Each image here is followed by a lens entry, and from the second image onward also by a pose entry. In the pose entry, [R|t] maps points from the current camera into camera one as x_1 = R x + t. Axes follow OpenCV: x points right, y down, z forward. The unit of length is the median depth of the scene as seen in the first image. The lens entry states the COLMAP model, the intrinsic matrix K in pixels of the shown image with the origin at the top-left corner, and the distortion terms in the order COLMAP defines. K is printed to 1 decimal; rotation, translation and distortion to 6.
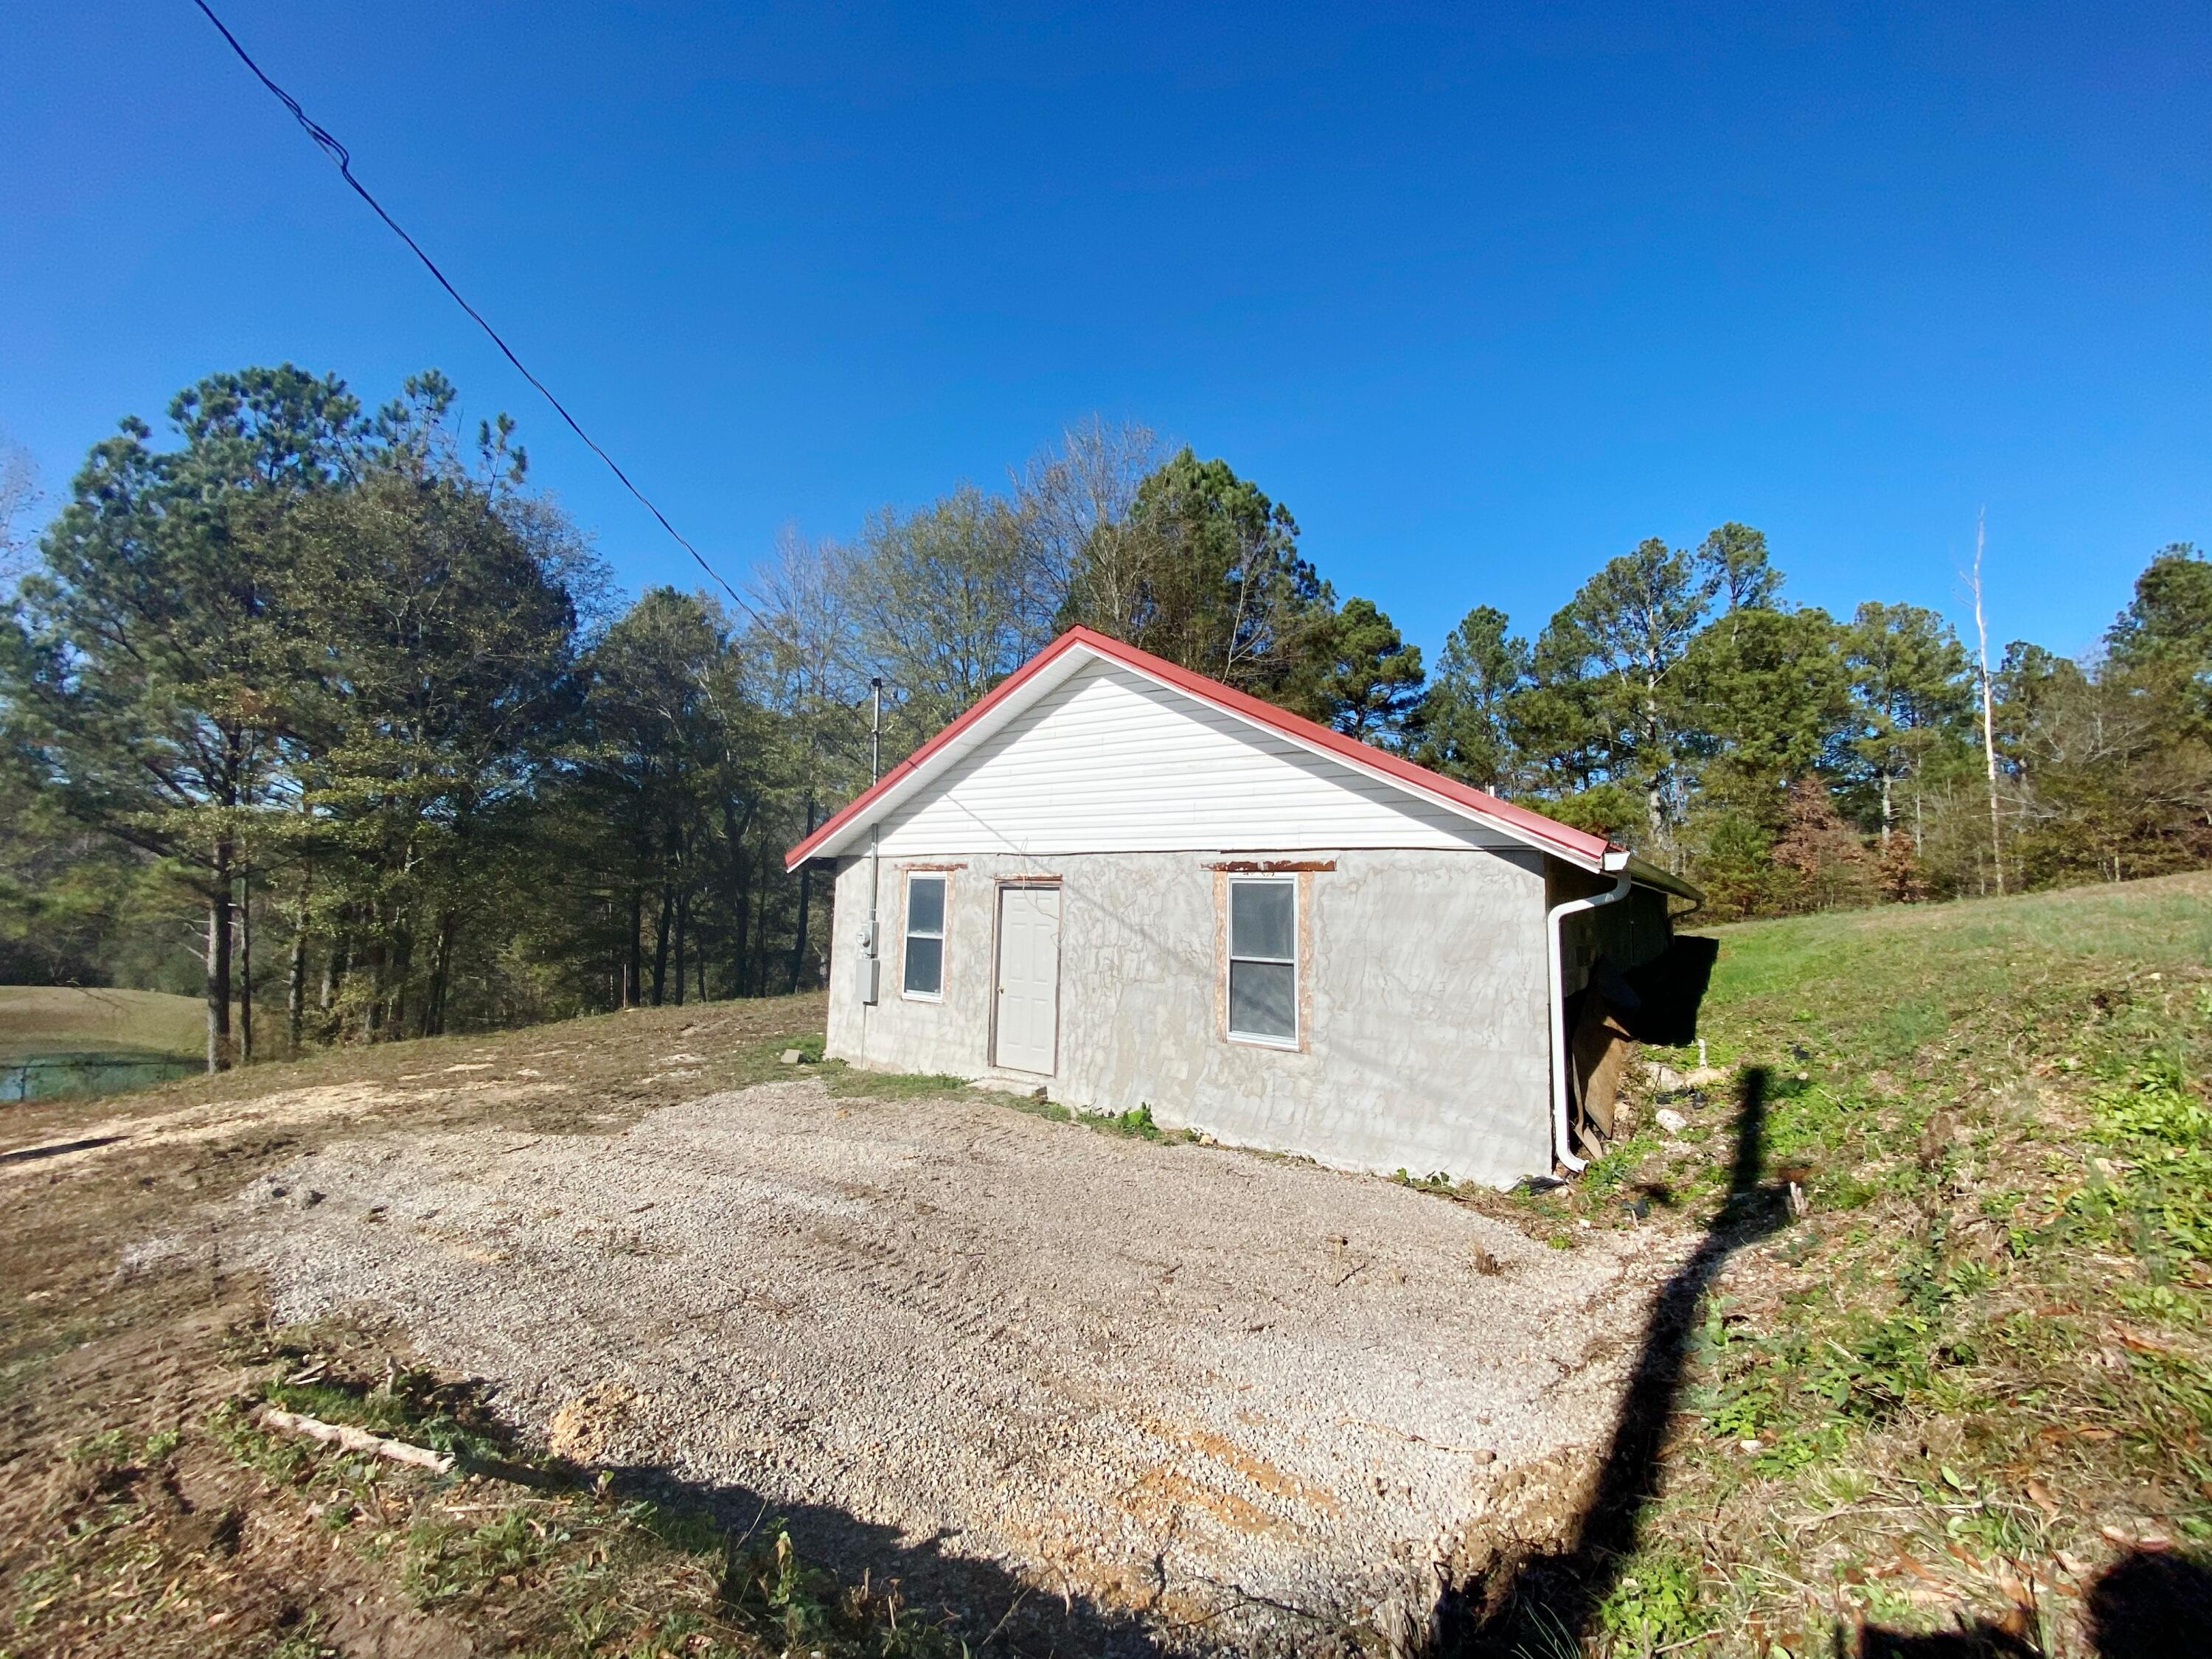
lens RADIAL K [[887.8, 0, 1079.2], [0, 887.8, 821.8], [0, 0, 1]] dist [0.000704, -0.006597]
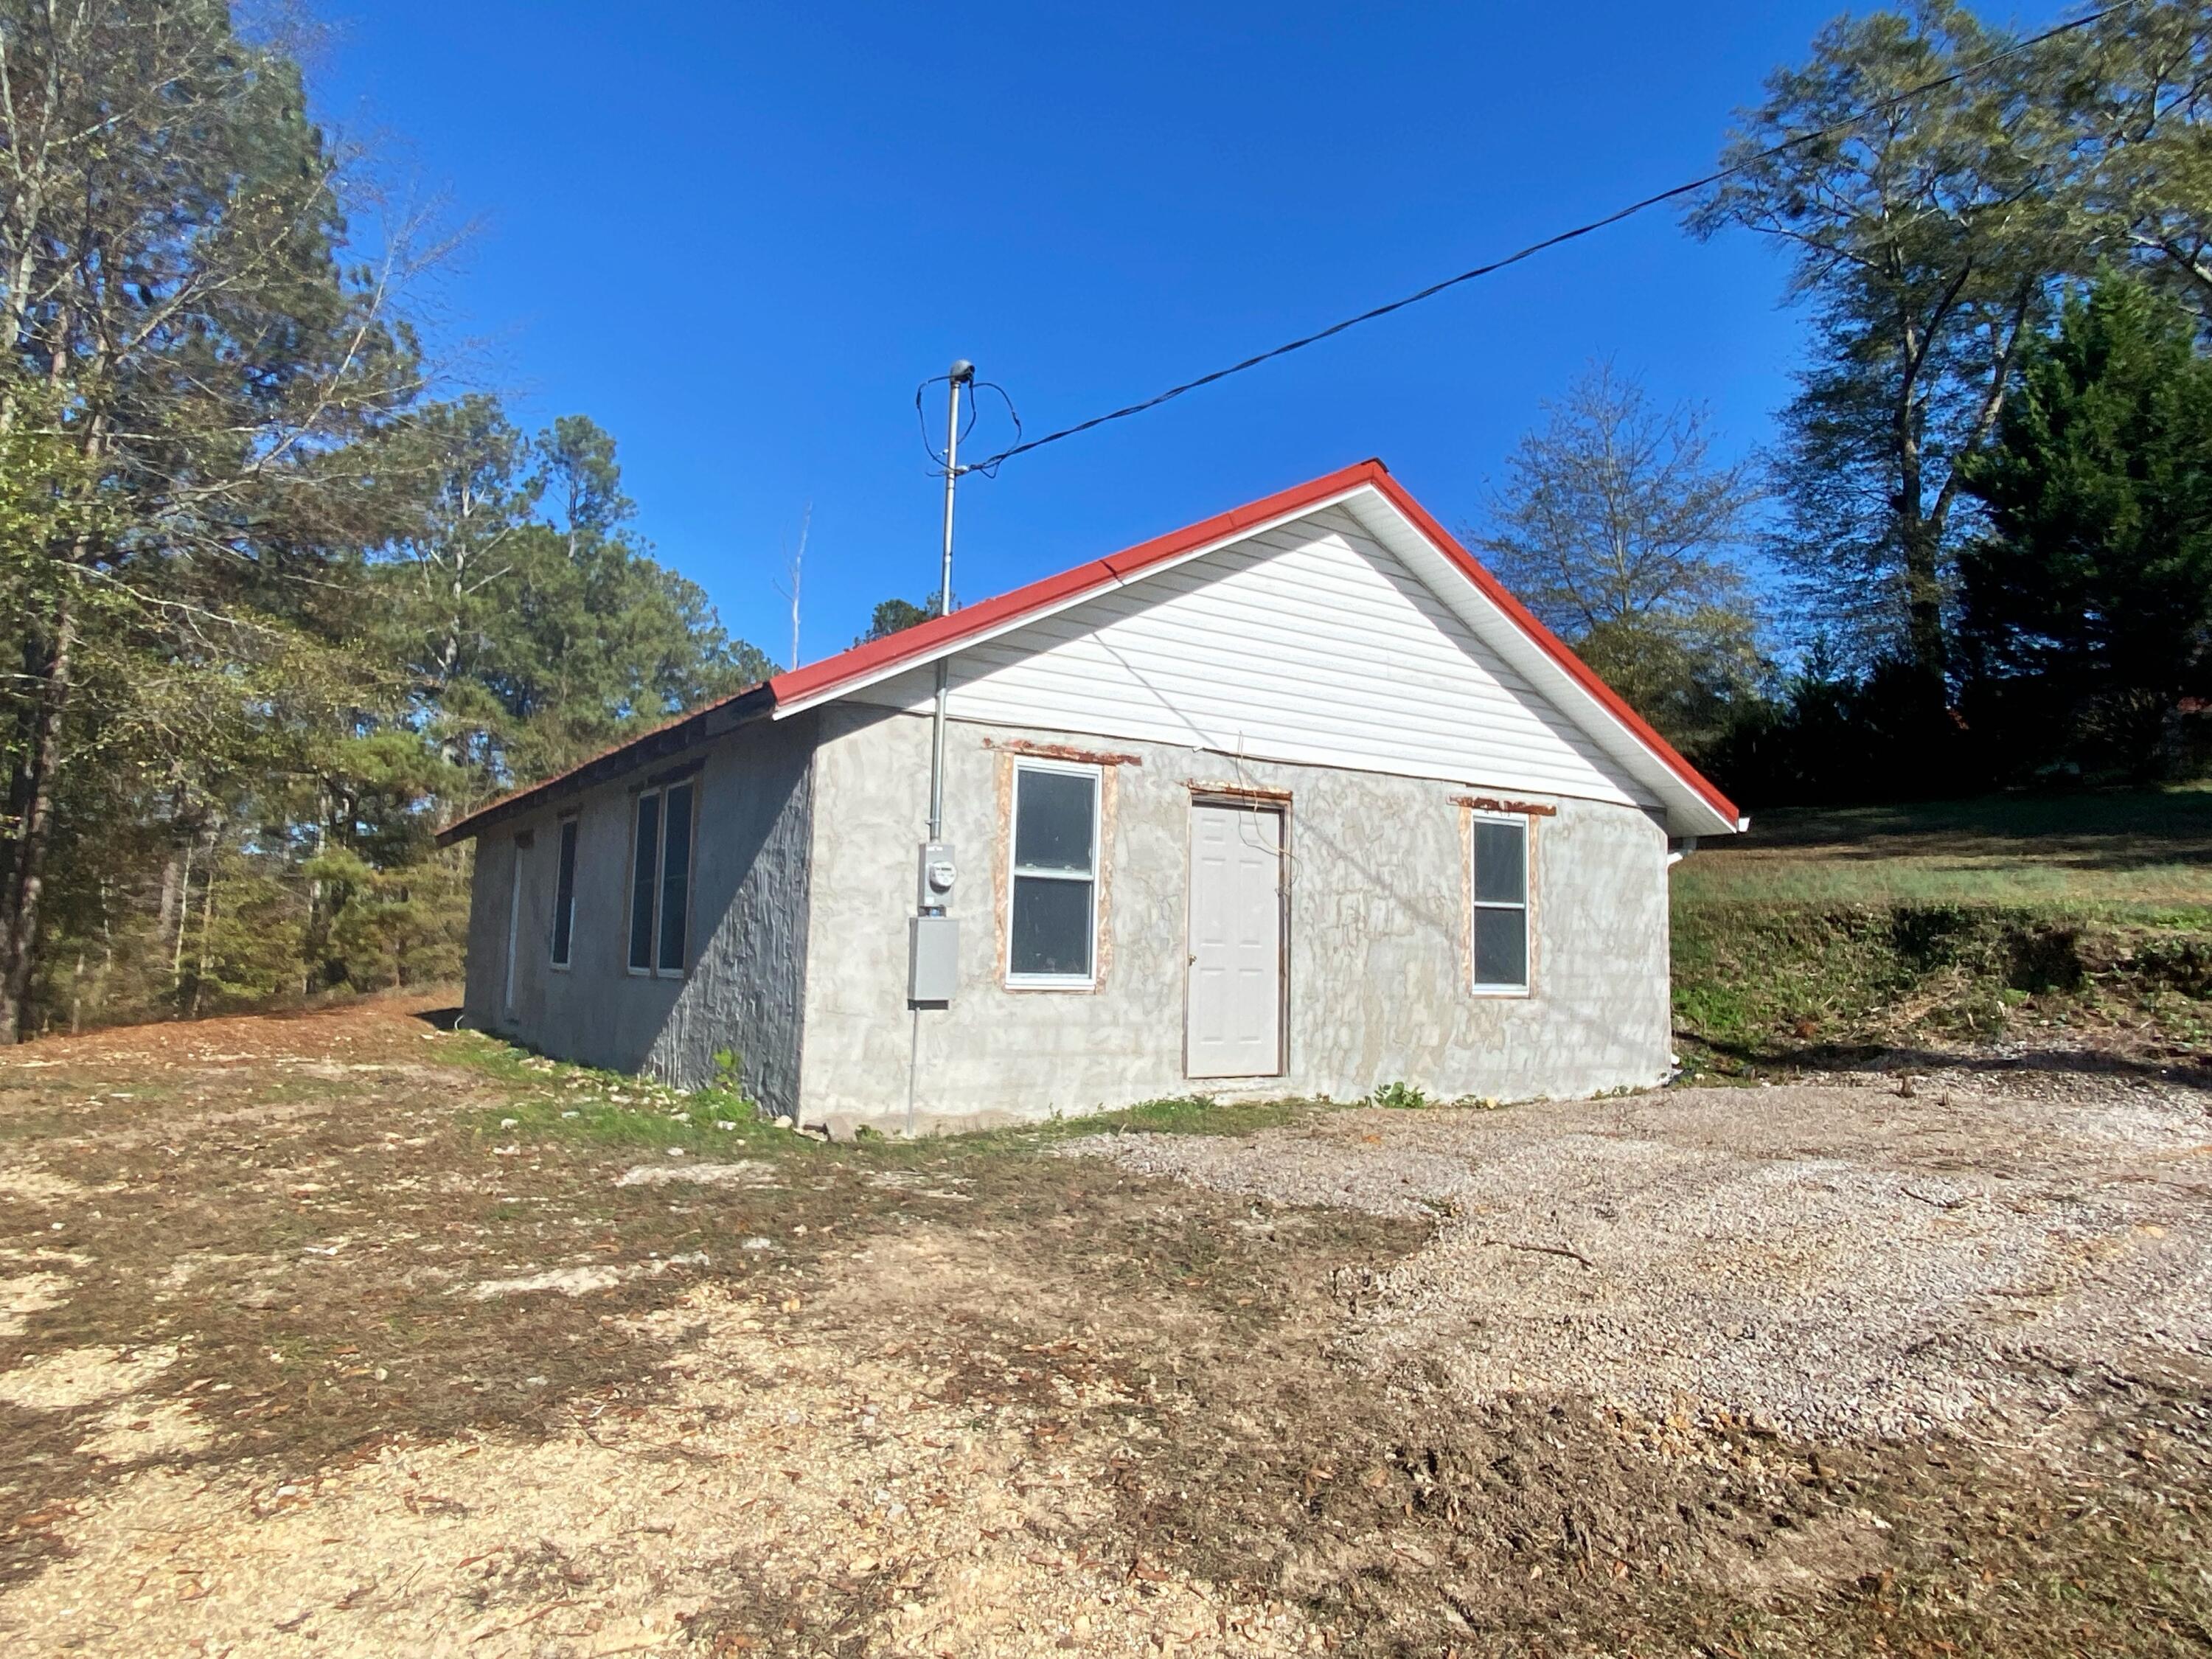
lens RADIAL K [[1352.0, 0, 1100.4], [0, 1352.0, 817.4], [0, 0, 1]] dist [0.071222, -0.072000]
pose [[0.340348, 0.080651, 0.936834, -0.991863], [-0.096803, 0.994026, -0.050406, 0.136715], [-0.935303, -0.073533, 0.346122, 0.701285]]
